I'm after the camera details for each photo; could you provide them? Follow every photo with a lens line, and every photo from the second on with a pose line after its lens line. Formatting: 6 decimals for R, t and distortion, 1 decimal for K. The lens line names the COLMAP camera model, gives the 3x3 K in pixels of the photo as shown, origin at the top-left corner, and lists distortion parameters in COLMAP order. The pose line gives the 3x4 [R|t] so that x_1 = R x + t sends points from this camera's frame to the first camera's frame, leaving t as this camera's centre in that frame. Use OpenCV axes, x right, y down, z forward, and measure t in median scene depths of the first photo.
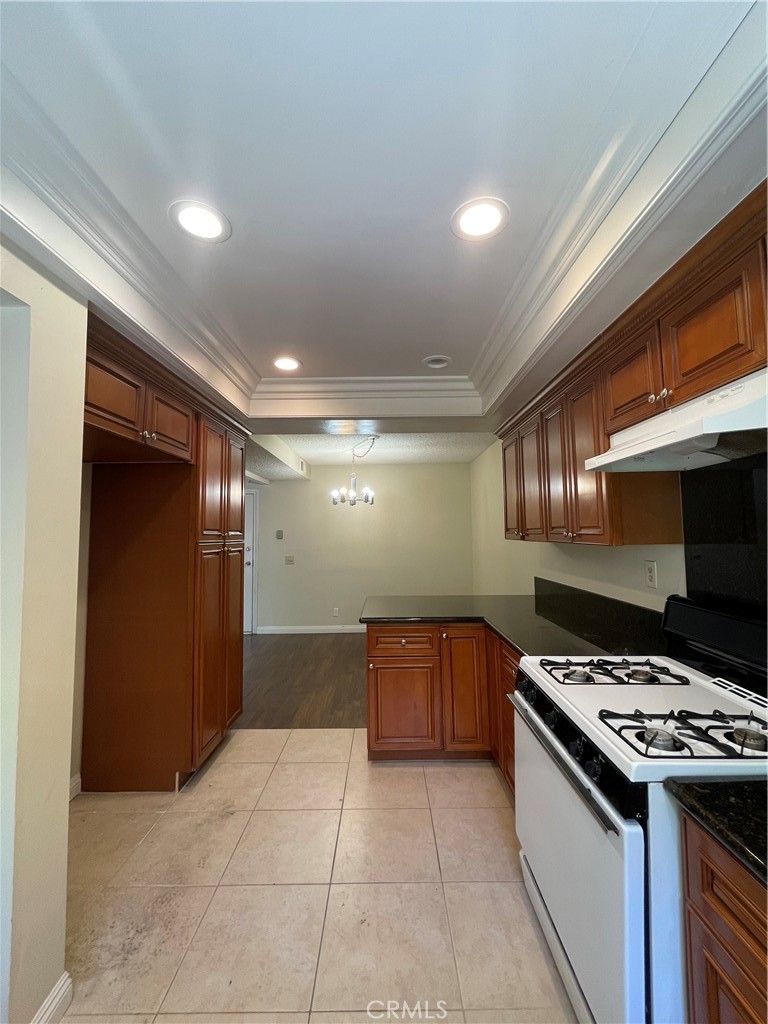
lens RADIAL K [[419.3, 0, 386.1], [0, 419.3, 508.1], [0, 0, 1]] dist [-0.004081, 0.003834]
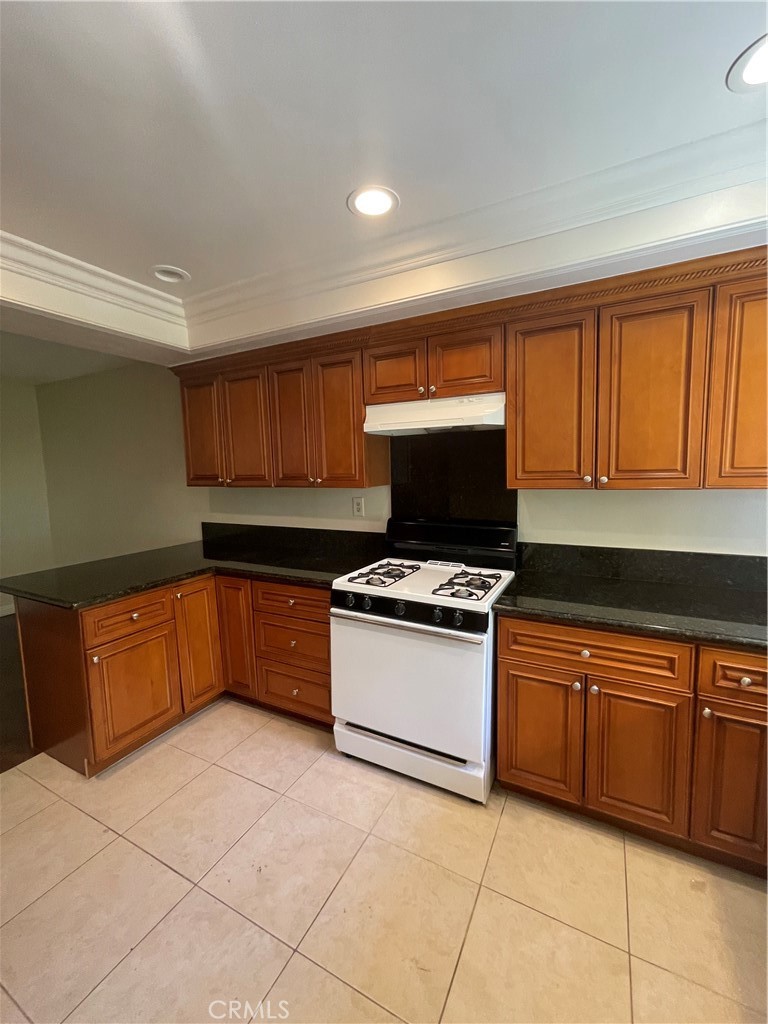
lens RADIAL K [[419.3, 0, 386.1], [0, 419.3, 508.1], [0, 0, 1]] dist [-0.004081, 0.003834]
pose [[0.466591, -0.086064, 0.880276, -0.570034], [-0.035736, 0.992607, 0.115989, -0.005057], [-0.883751, -0.085577, 0.460066, 0.267811]]
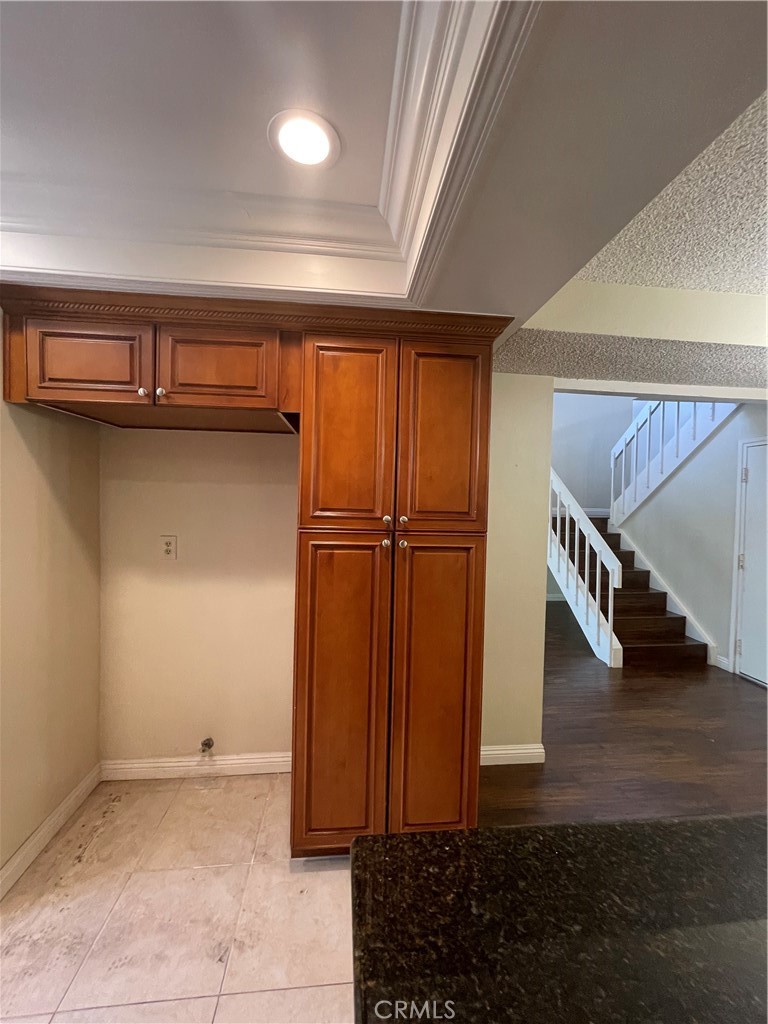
lens RADIAL K [[419.3, 0, 386.1], [0, 419.3, 508.1], [0, 0, 1]] dist [-0.004081, 0.003834]
pose [[0.100082, 0.030326, -0.994517, 0.286289], [0.034395, 0.998833, 0.033919, 0.039195], [0.994385, -0.037601, 0.098922, 1.297350]]
